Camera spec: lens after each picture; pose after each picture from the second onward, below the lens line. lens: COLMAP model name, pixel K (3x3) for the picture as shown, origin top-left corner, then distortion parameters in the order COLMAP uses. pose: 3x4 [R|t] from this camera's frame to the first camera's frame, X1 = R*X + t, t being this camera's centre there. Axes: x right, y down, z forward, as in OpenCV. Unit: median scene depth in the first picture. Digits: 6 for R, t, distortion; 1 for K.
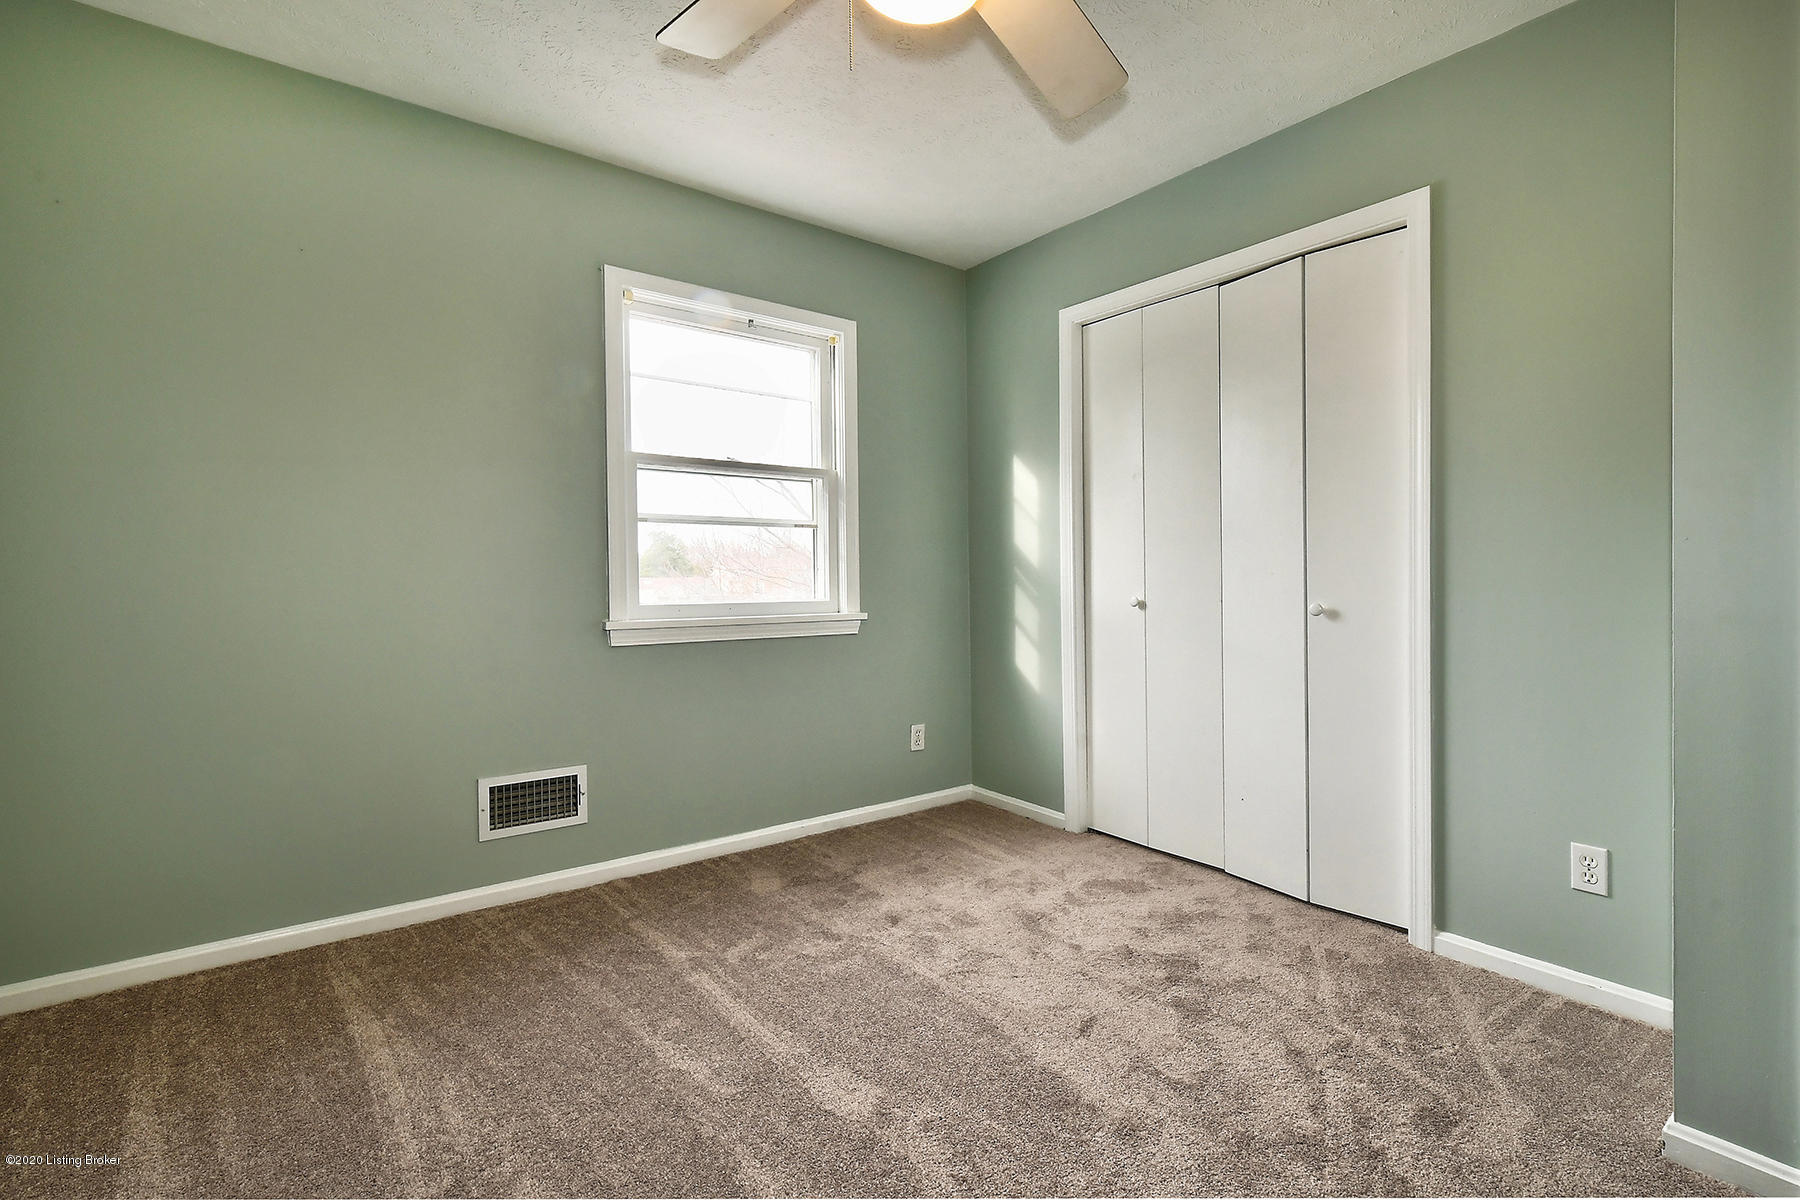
lens RADIAL K [[804.6, 0, 901.3], [0, 804.6, 574.0], [0, 0, 1]] dist [-0.000807, -0.006144]
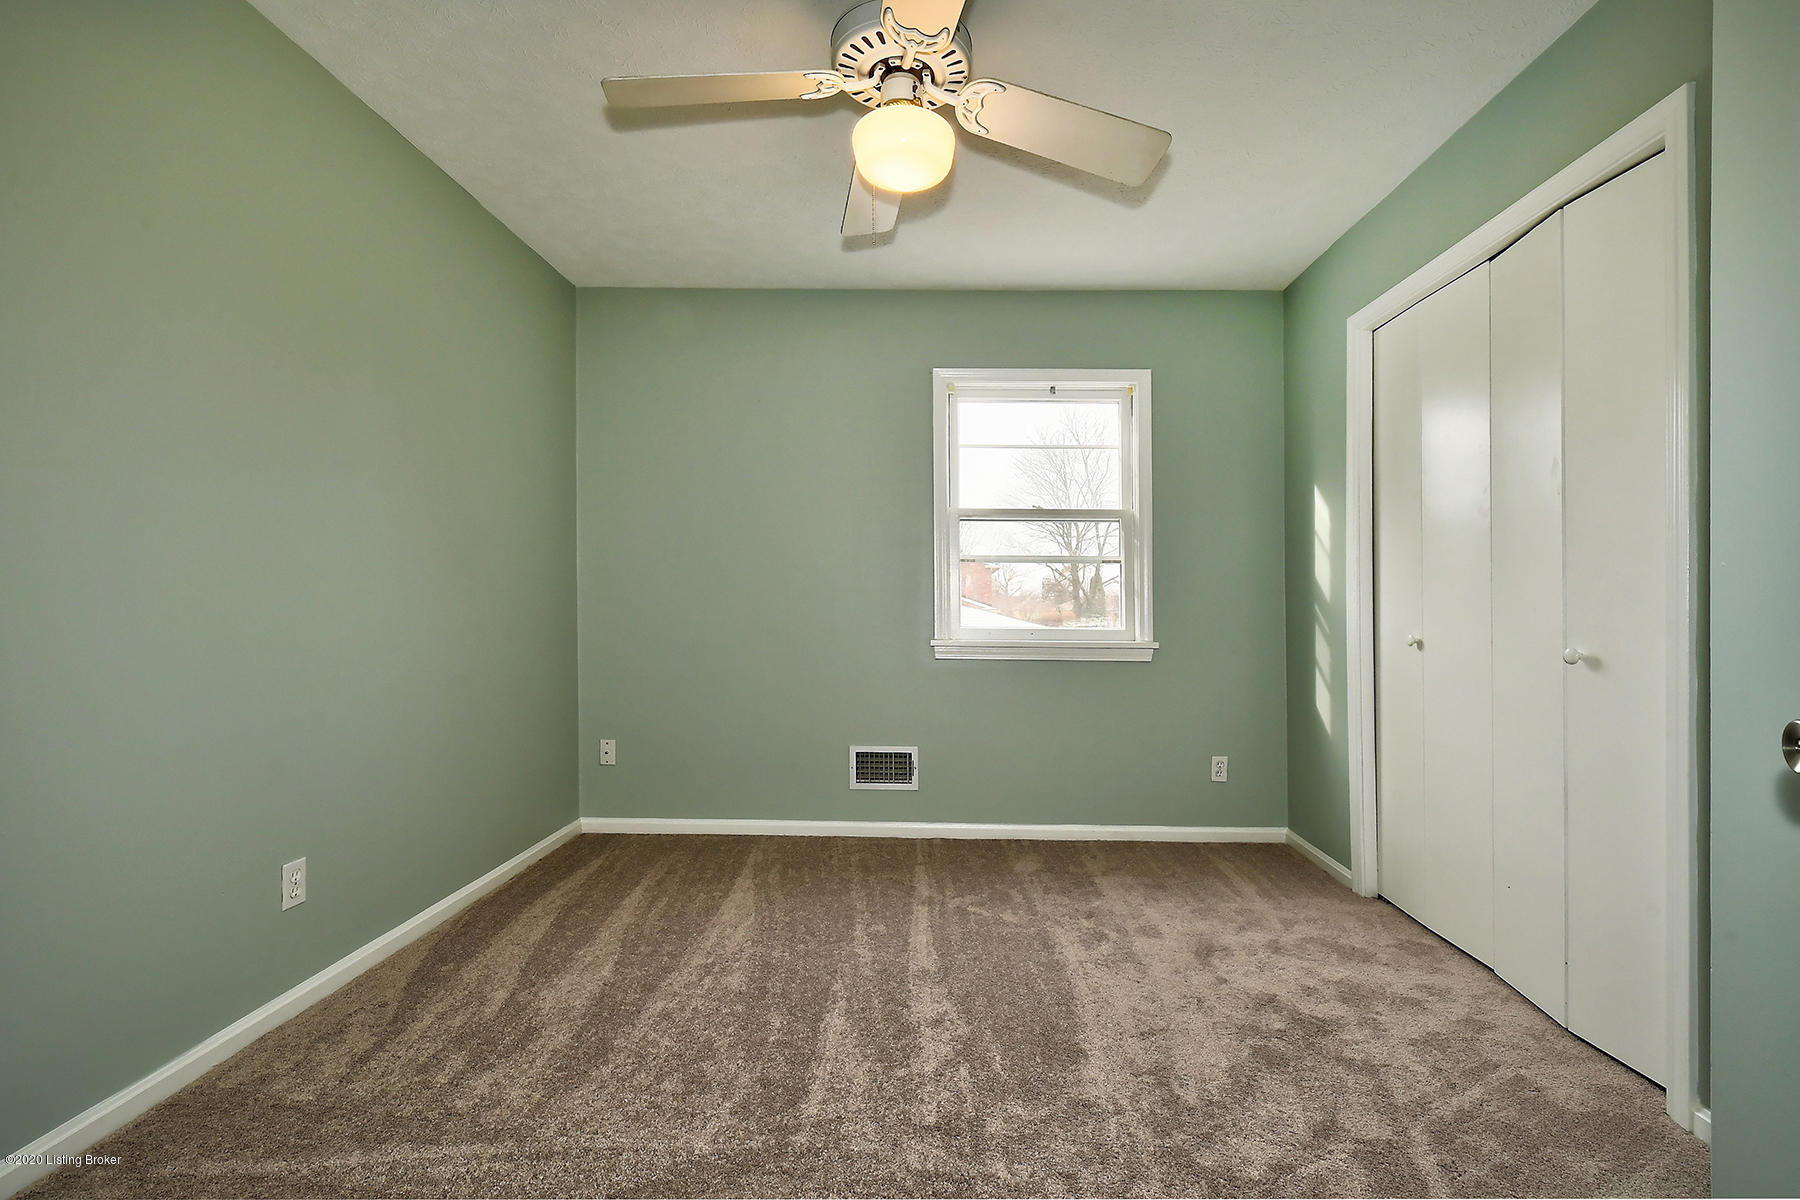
lens RADIAL K [[776.8, 0, 900.0], [0, 776.8, 600.0], [0, 0, 1]] dist [0.002145, -0.011632]
pose [[0.759037, 0.005644, -0.651023, 0.436733], [-0.010080, 0.999944, -0.003083, -0.001016], [0.650969, 0.008902, 0.759052, 0.003095]]
